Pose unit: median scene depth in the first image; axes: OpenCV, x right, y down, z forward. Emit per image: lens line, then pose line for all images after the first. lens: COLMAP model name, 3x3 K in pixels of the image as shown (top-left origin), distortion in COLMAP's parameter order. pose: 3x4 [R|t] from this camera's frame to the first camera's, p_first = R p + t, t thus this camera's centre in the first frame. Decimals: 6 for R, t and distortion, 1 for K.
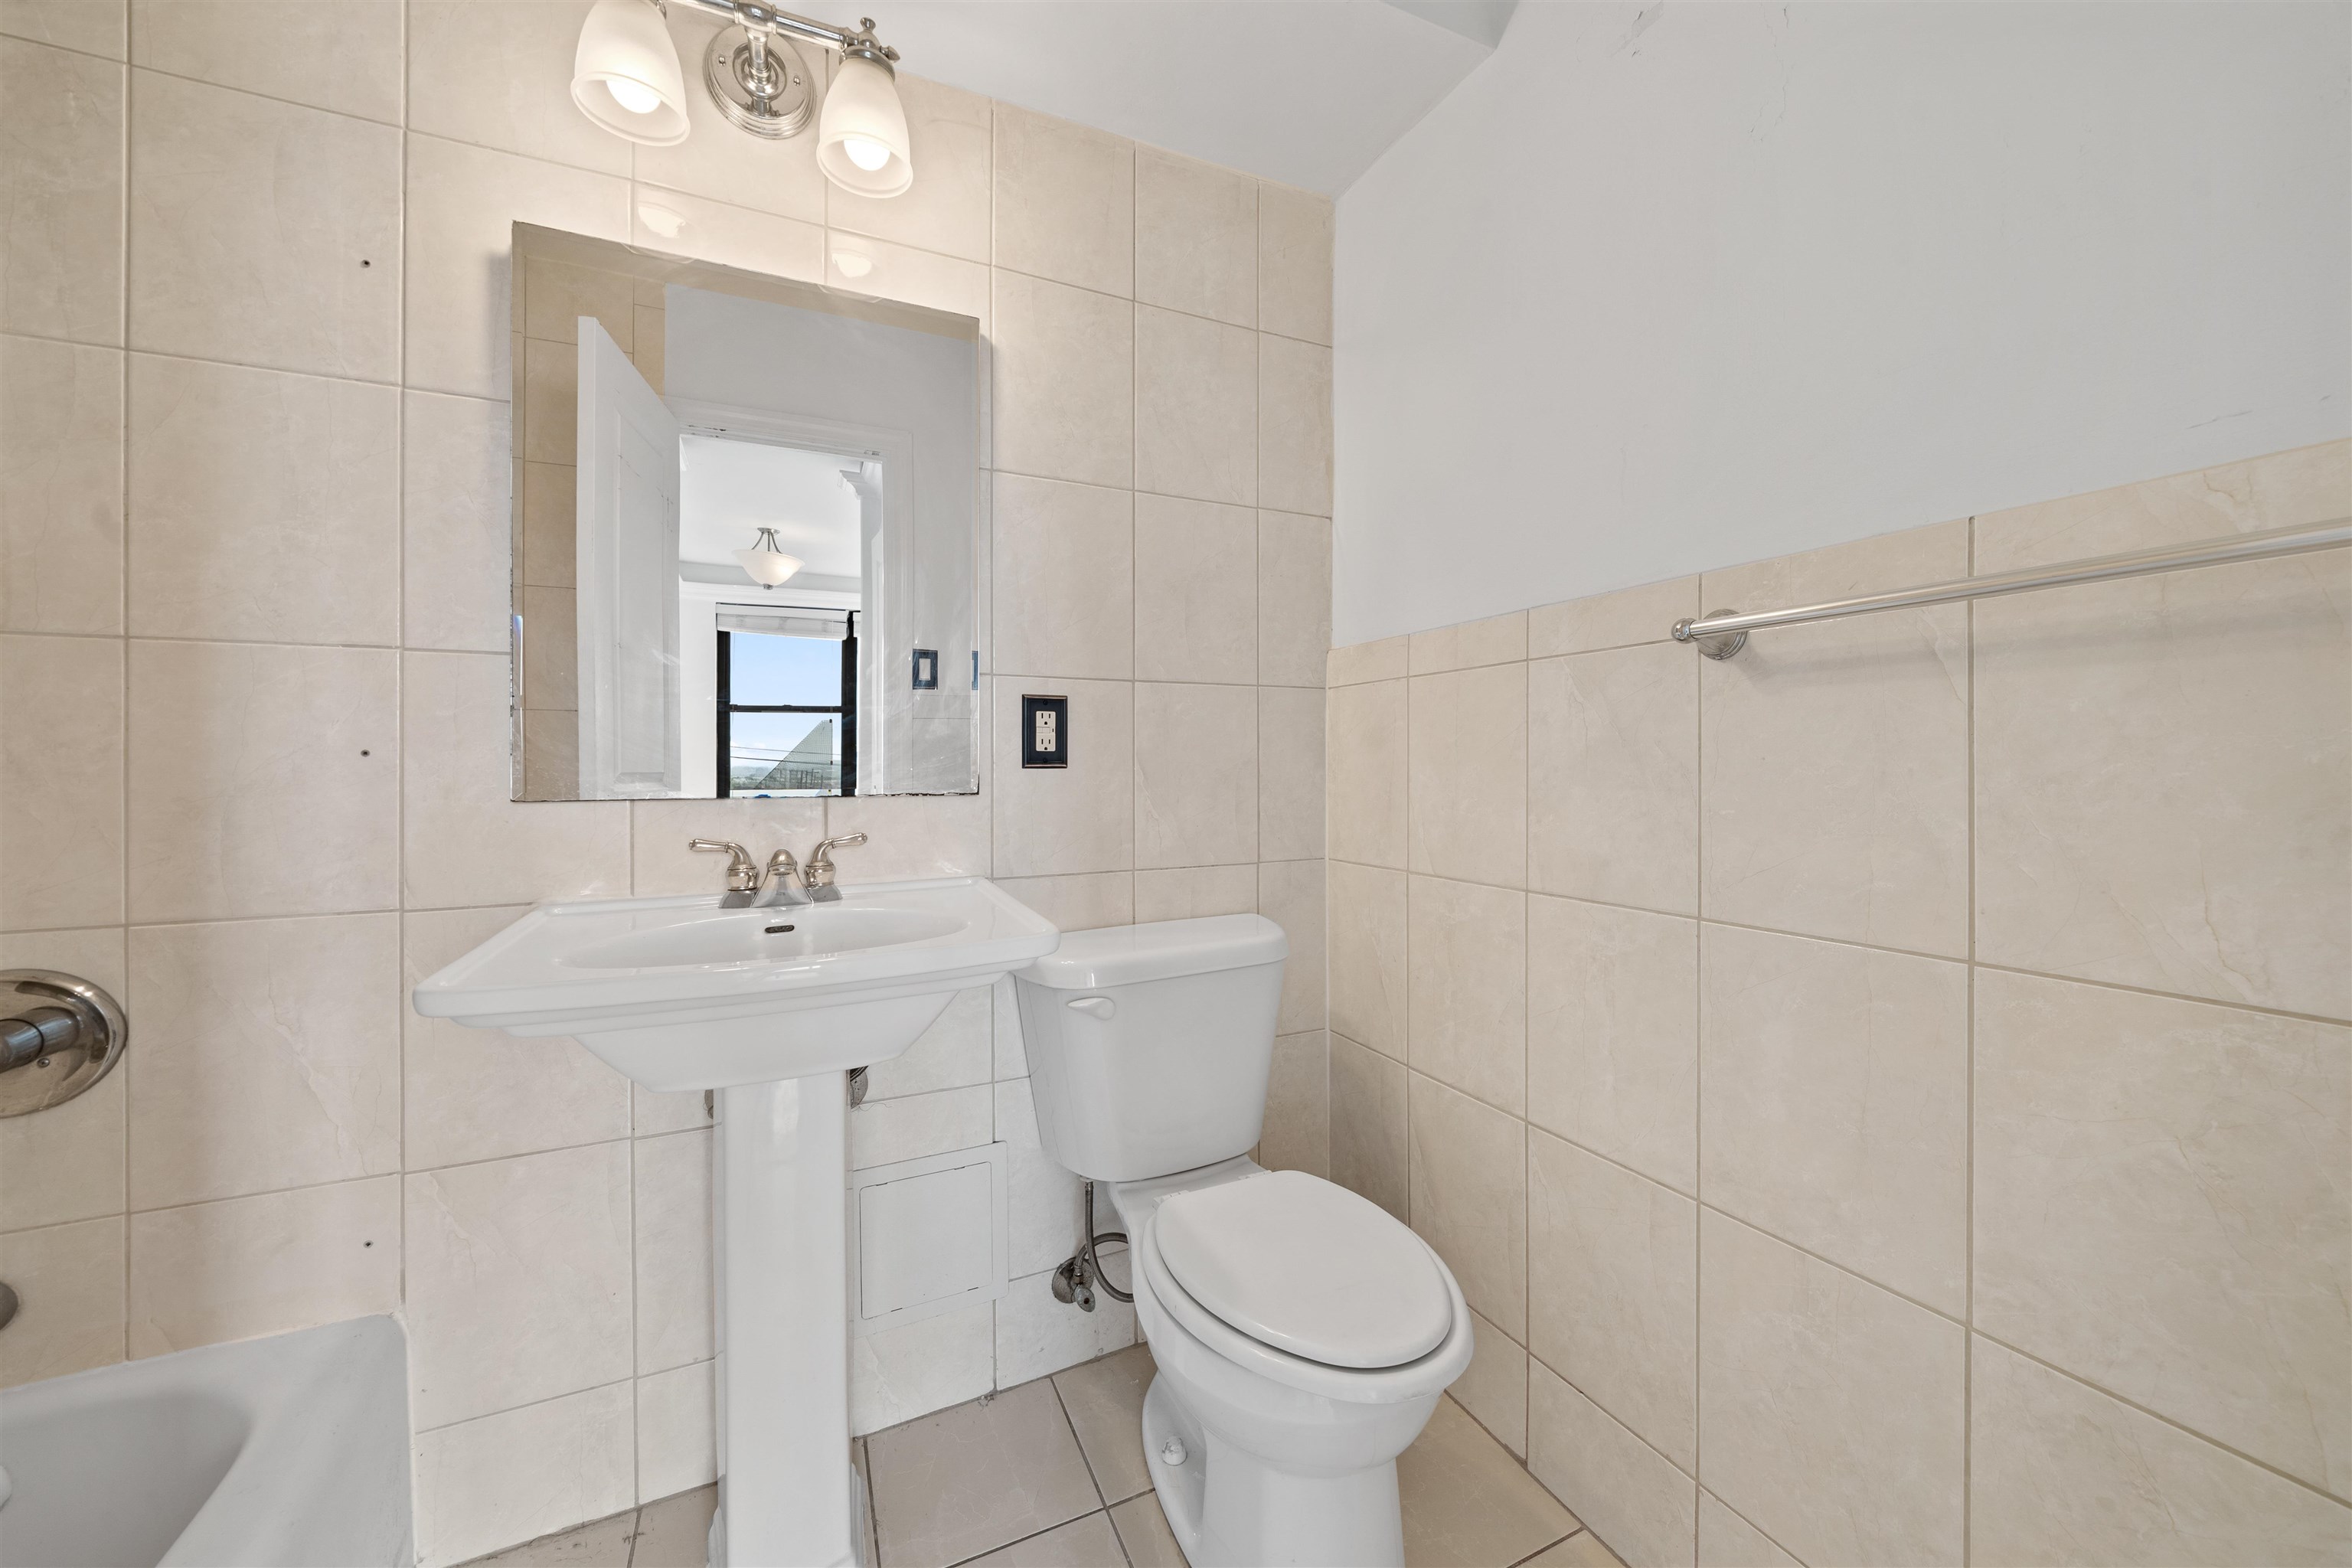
lens RADIAL K [[853.6, 0, 1187.0], [0, 853.6, 763.5], [0, 0, 1]] dist [-0.004277, -0.000206]
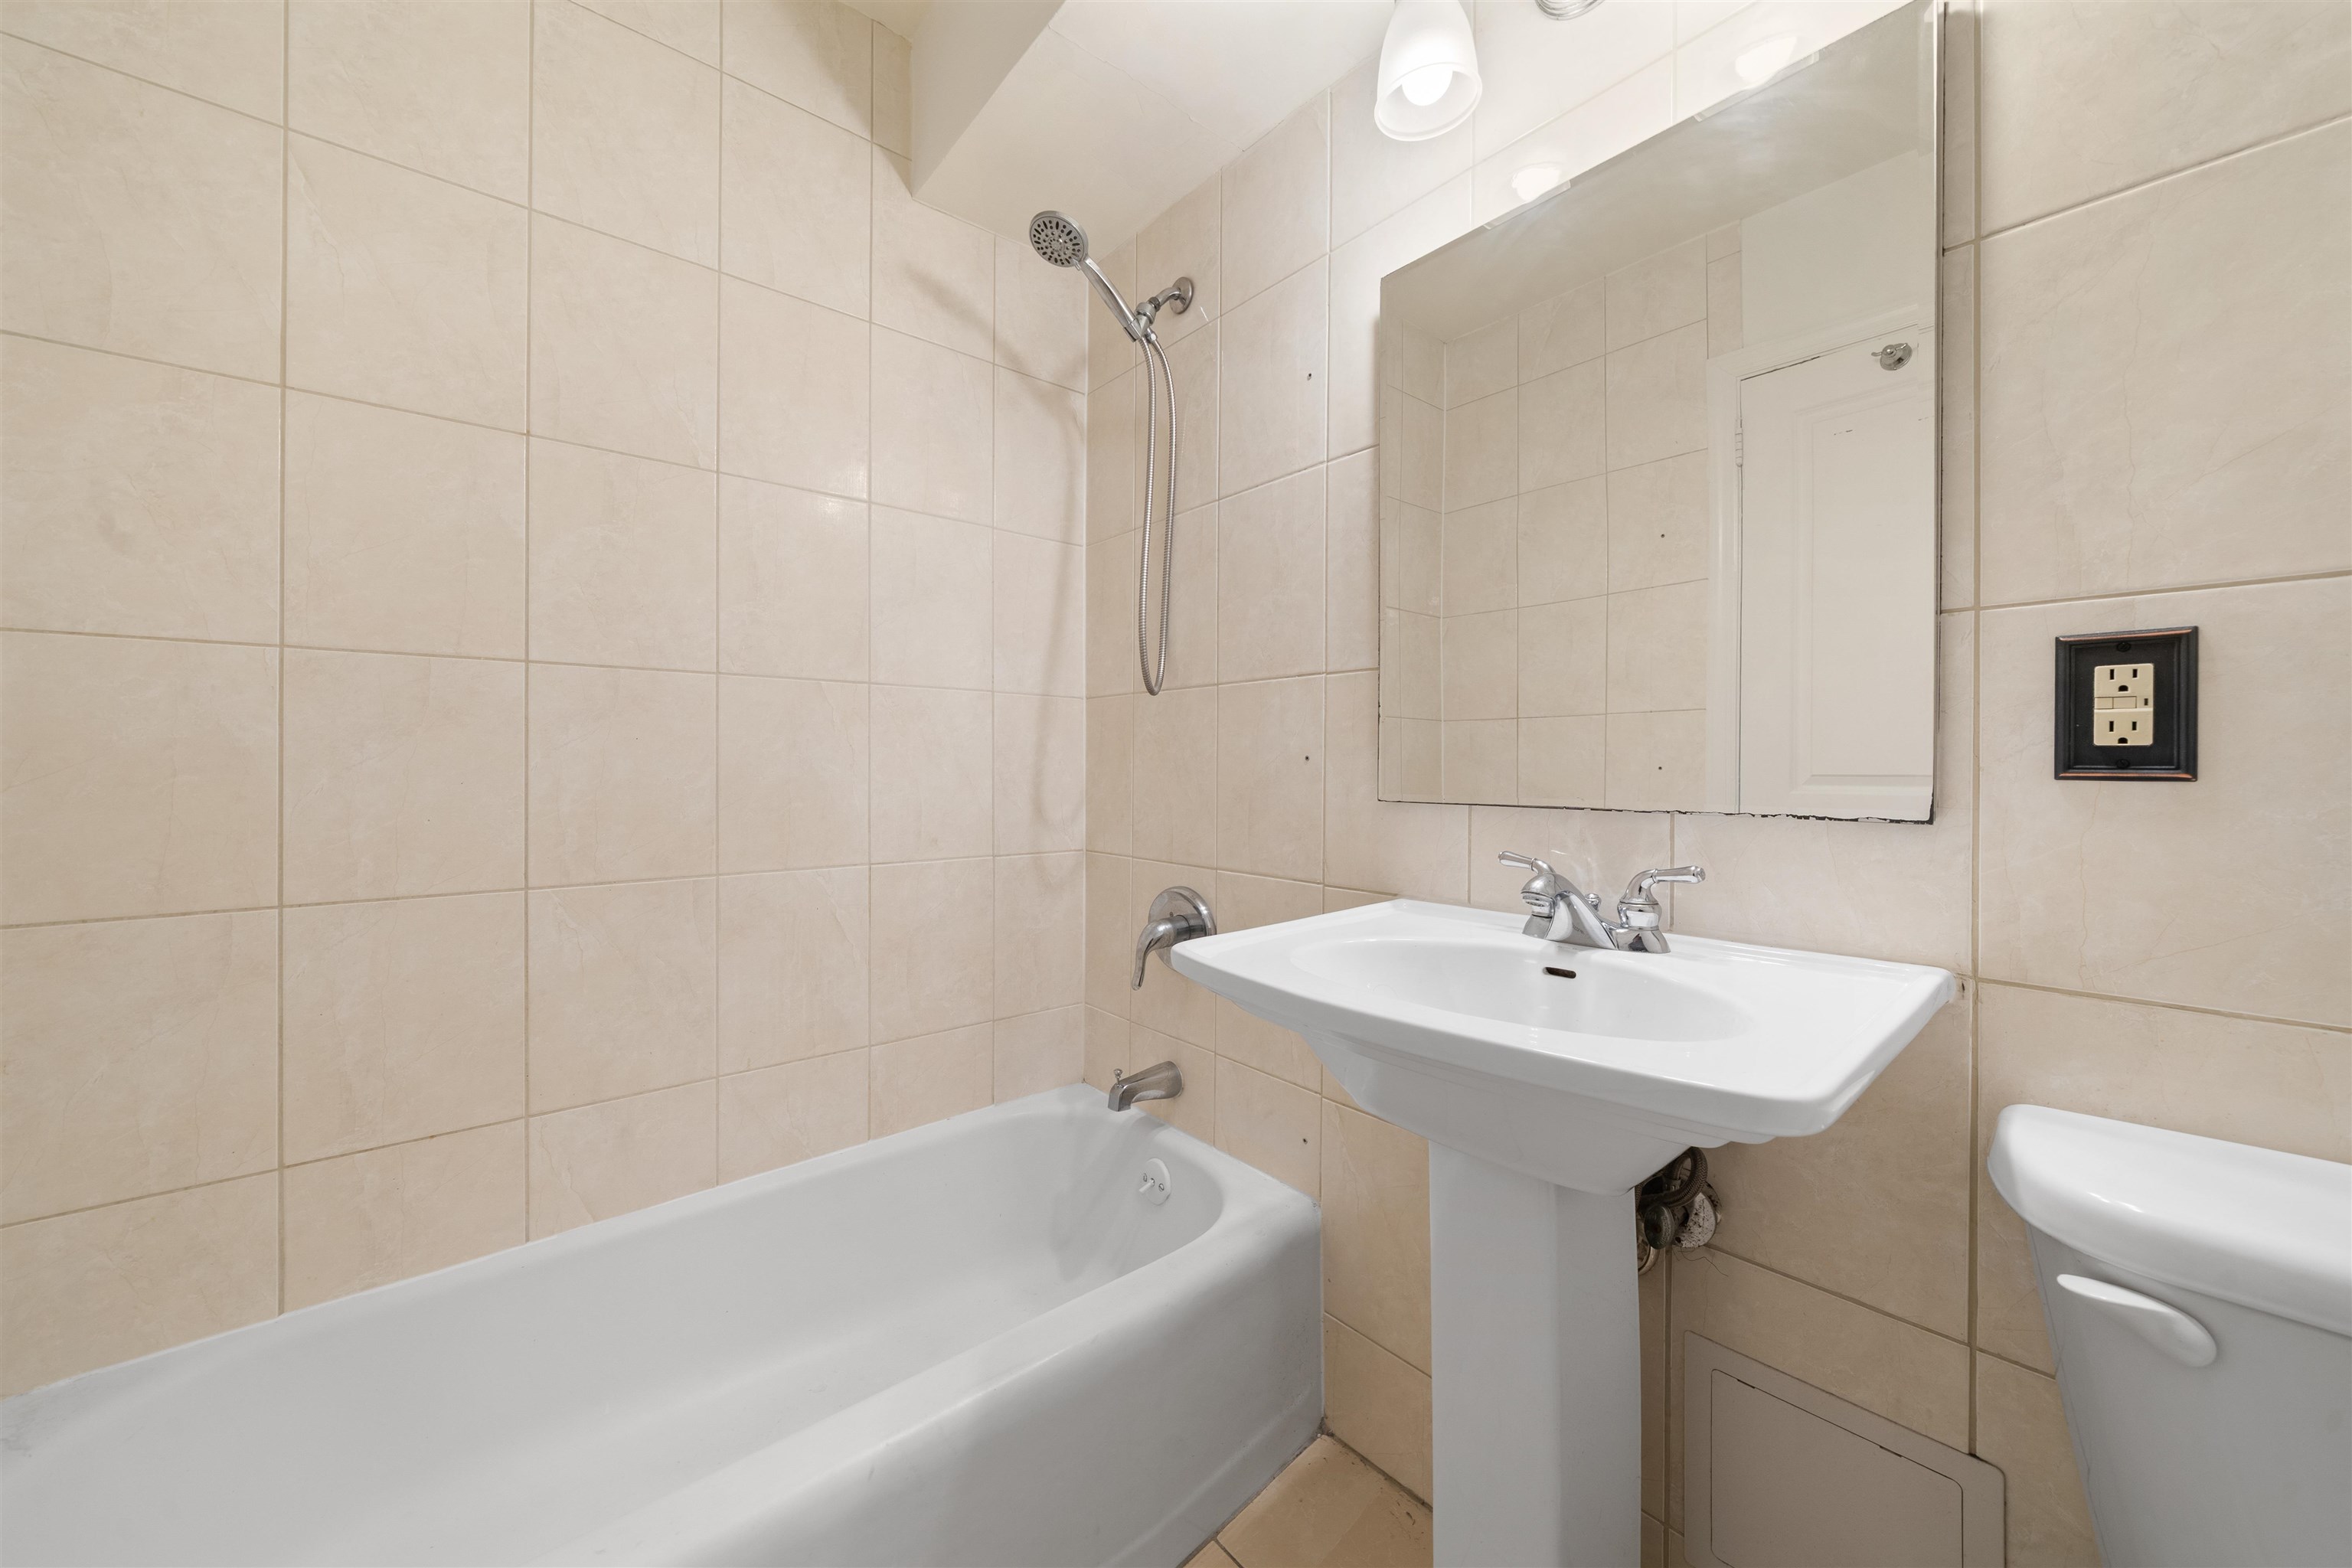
lens RADIAL K [[853.6, 0, 1182.8], [0, 853.6, 776.6], [0, 0, 1]] dist [-0.004277, -0.000206]
pose [[0.284162, 0.007918, -0.958744, 0.151637], [-0.013990, 0.999894, 0.004111, 0.009284], [0.958674, 0.012245, 0.284242, 0.343446]]
